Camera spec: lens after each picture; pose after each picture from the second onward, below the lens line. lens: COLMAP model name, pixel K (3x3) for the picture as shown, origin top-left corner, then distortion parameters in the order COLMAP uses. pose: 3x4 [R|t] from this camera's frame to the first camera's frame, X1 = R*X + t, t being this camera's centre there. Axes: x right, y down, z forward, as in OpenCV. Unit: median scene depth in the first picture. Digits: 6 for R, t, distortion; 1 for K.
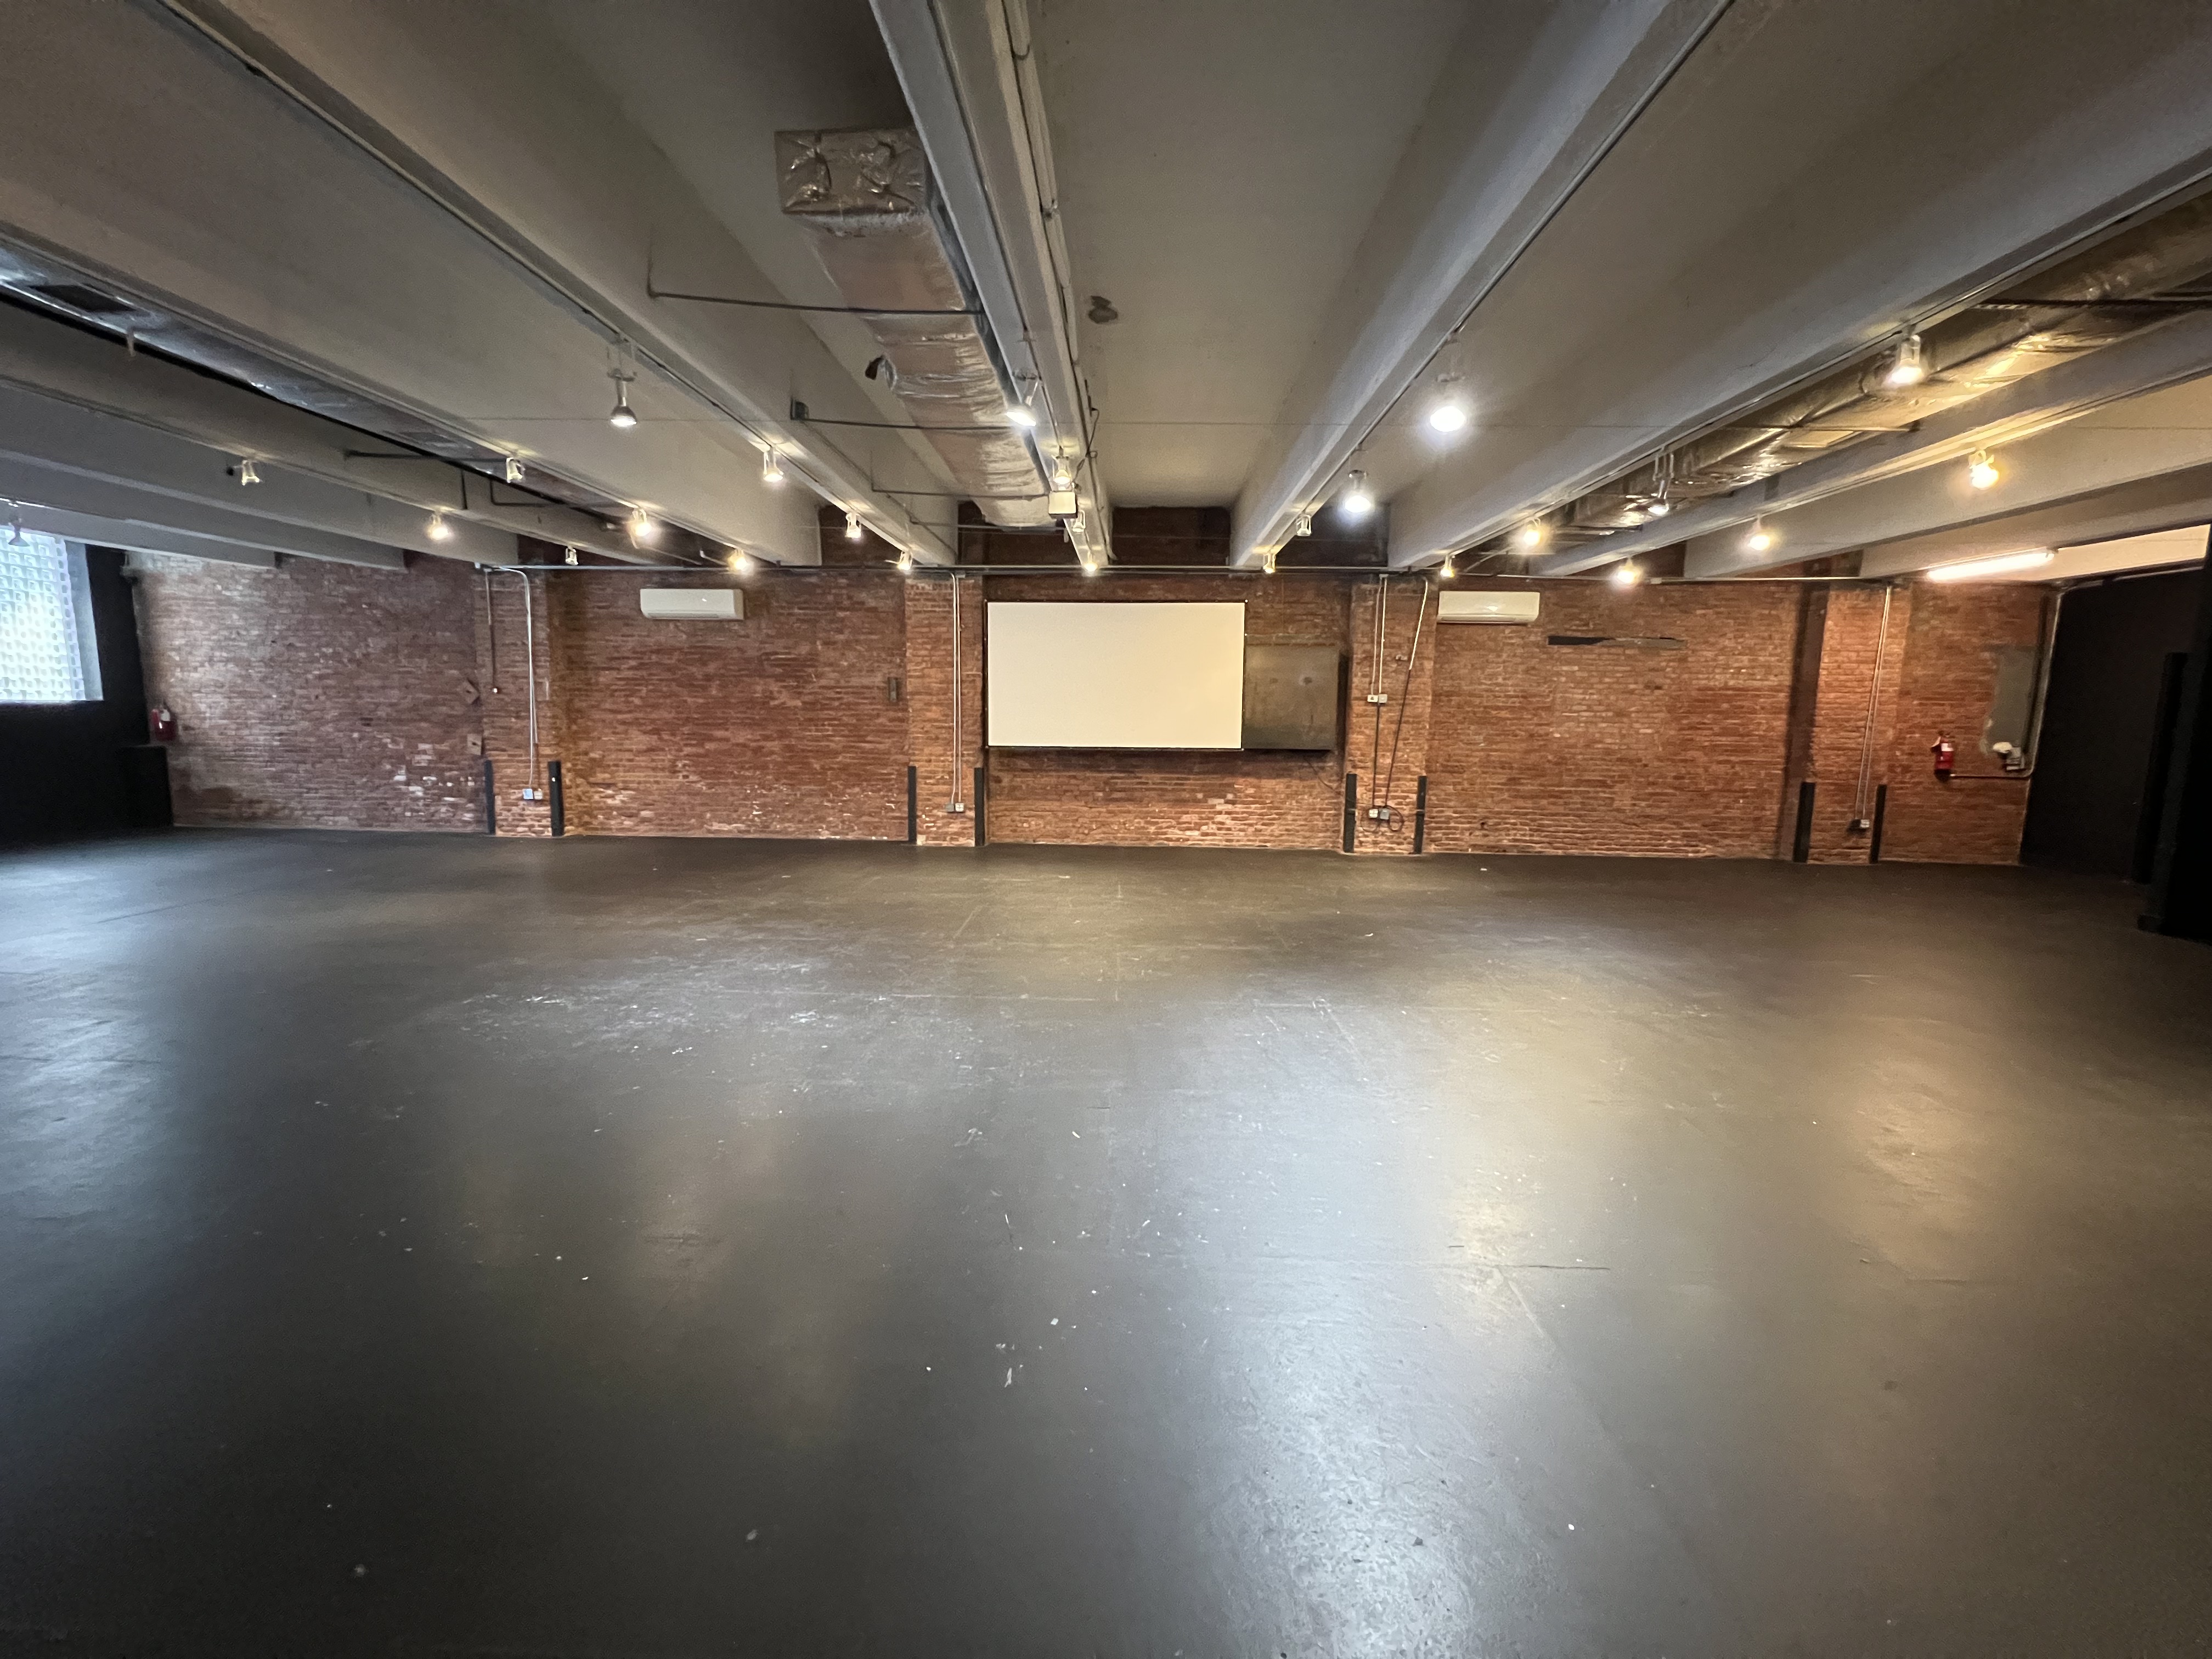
lens RADIAL K [[889.1, 0, 1104.0], [0, 889.1, 818.9], [0, 0, 1]] dist [-0.004706, 0.000434]
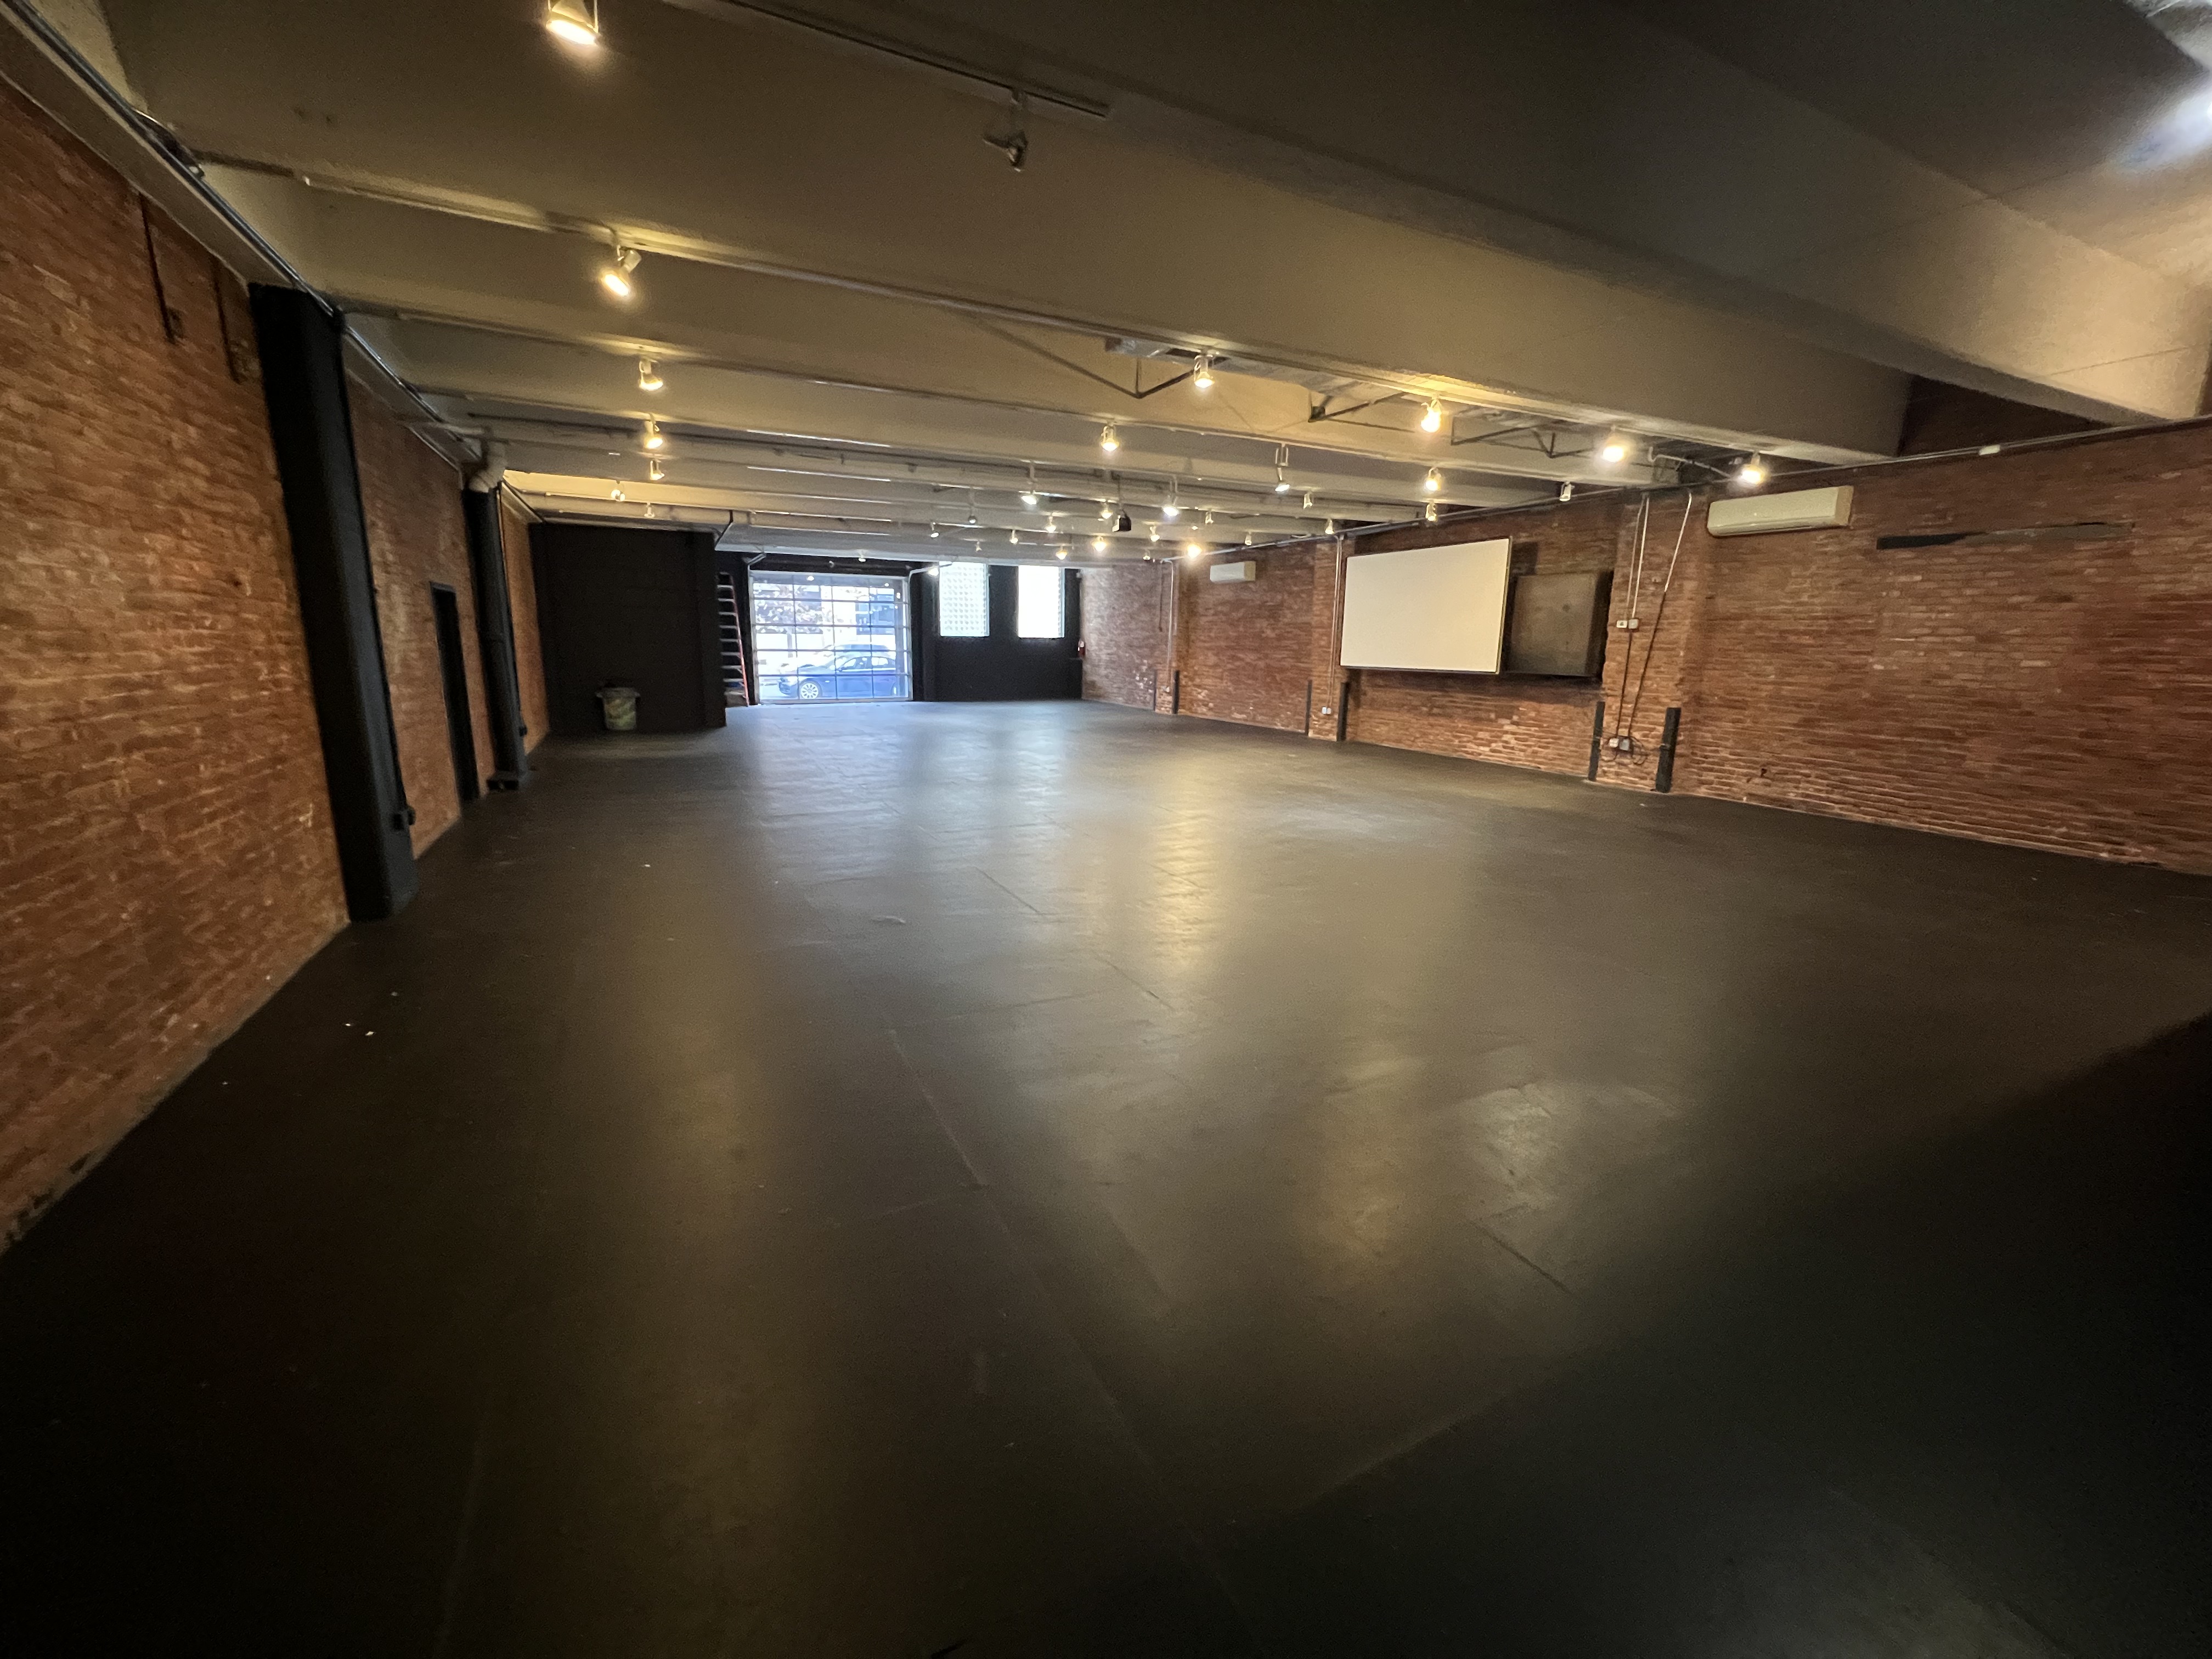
lens RADIAL K [[889.1, 0, 1099.4], [0, 889.1, 827.2], [0, 0, 1]] dist [-0.004706, 0.000434]
pose [[0.477122, 0.175613, -0.861112, 0.867862], [-0.117208, 0.983794, 0.135690, 0.018438], [0.870986, 0.036188, 0.489973, 0.029225]]
